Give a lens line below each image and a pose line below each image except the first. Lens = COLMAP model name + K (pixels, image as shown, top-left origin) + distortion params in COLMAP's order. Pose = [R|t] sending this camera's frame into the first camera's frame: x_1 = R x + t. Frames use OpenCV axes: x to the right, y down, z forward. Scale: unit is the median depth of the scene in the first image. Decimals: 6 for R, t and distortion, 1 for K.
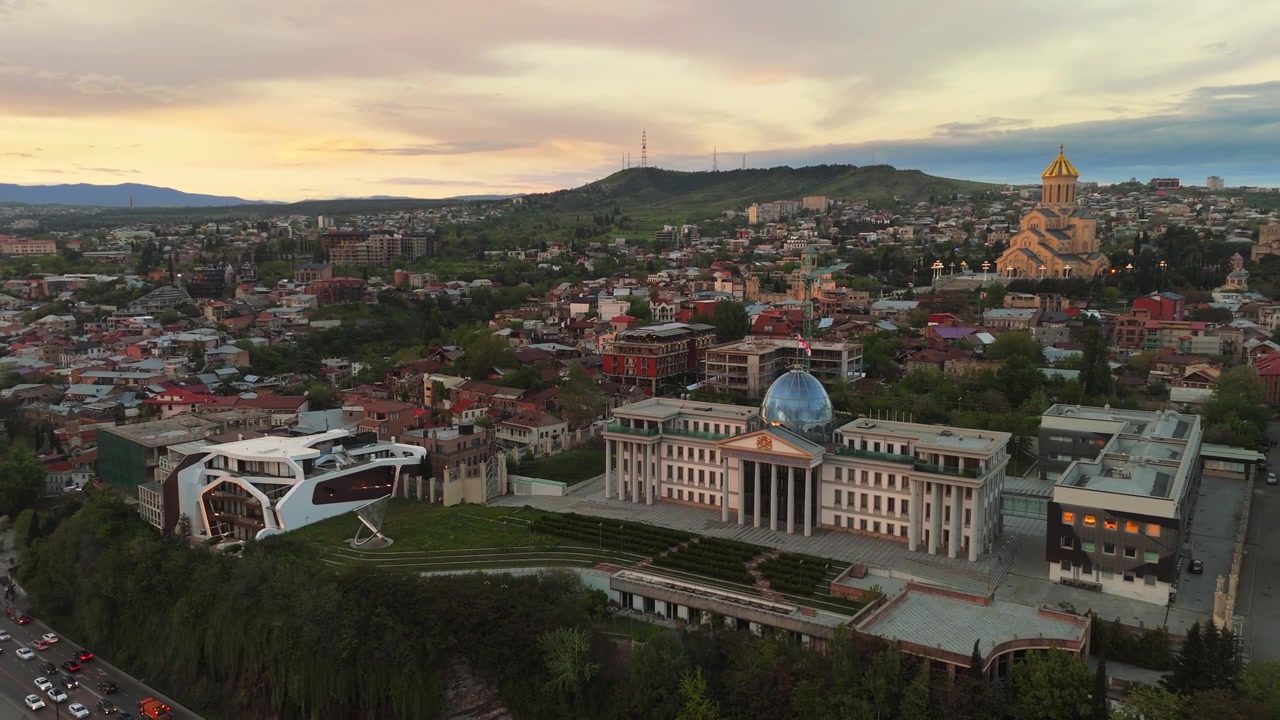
lens RADIAL K [[914.4, 0, 640.0], [0, 914.4, 360.0], [0, 0, 1]] dist [-0.036956, -0.001639]
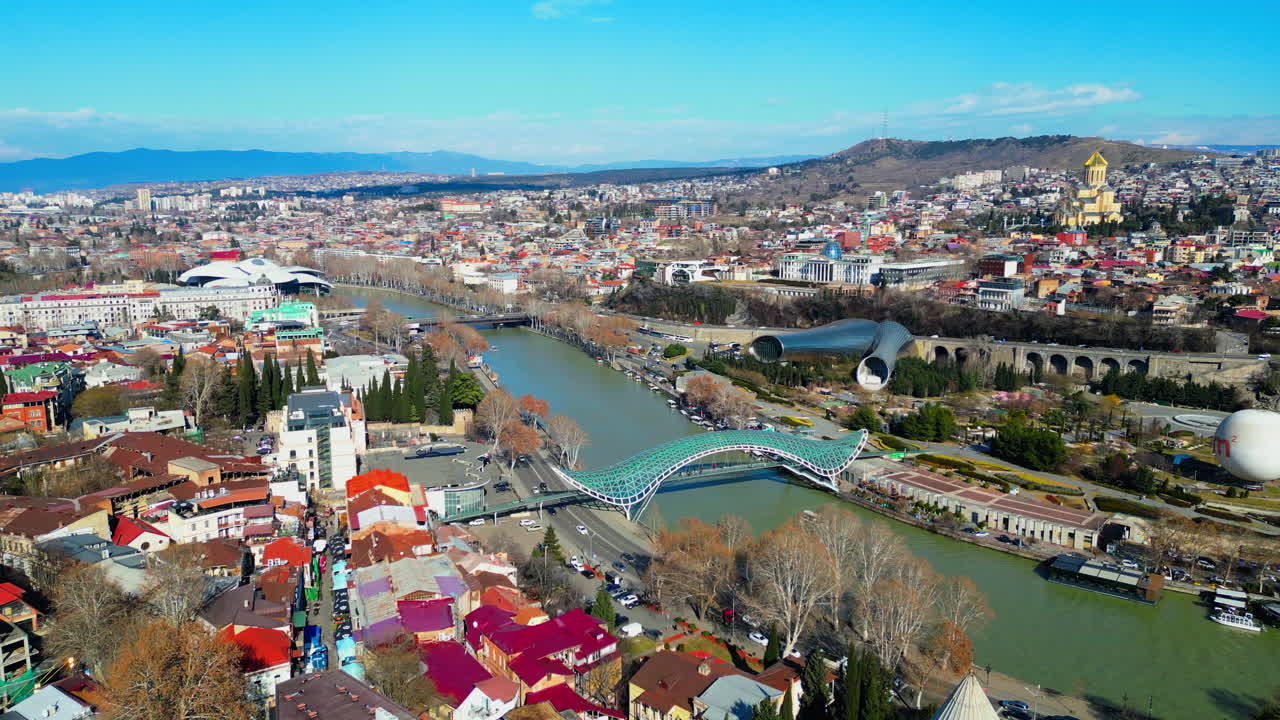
lens RADIAL K [[895.3, 0, 640.0], [0, 895.3, 360.0], [0, 0, 1]] dist [-0.025463, 0.000615]
pose [[0.961750, 0.050795, -0.269177, 0.077555], [-0.038315, 0.997942, 0.051419, 0.060985], [0.271235, -0.039139, 0.961717, -0.499270]]
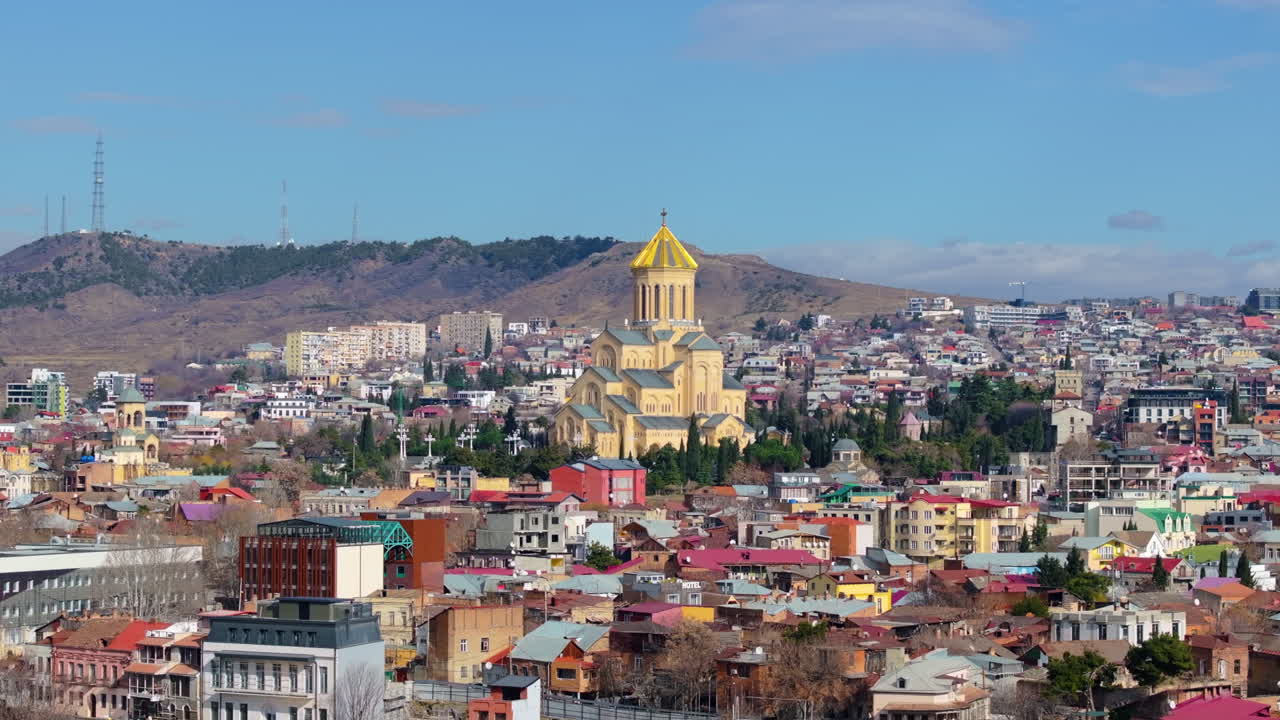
lens RADIAL K [[2672.5, 0, 640.0], [0, 2672.5, 360.0], [0, 0, 1]] dist [-0.045103, -0.357122]
pose [[0.985661, 0.020273, 0.167517, 0.127124], [0.007052, 0.986940, -0.160934, 0.058450], [-0.168592, 0.159807, 0.972645, -0.291719]]
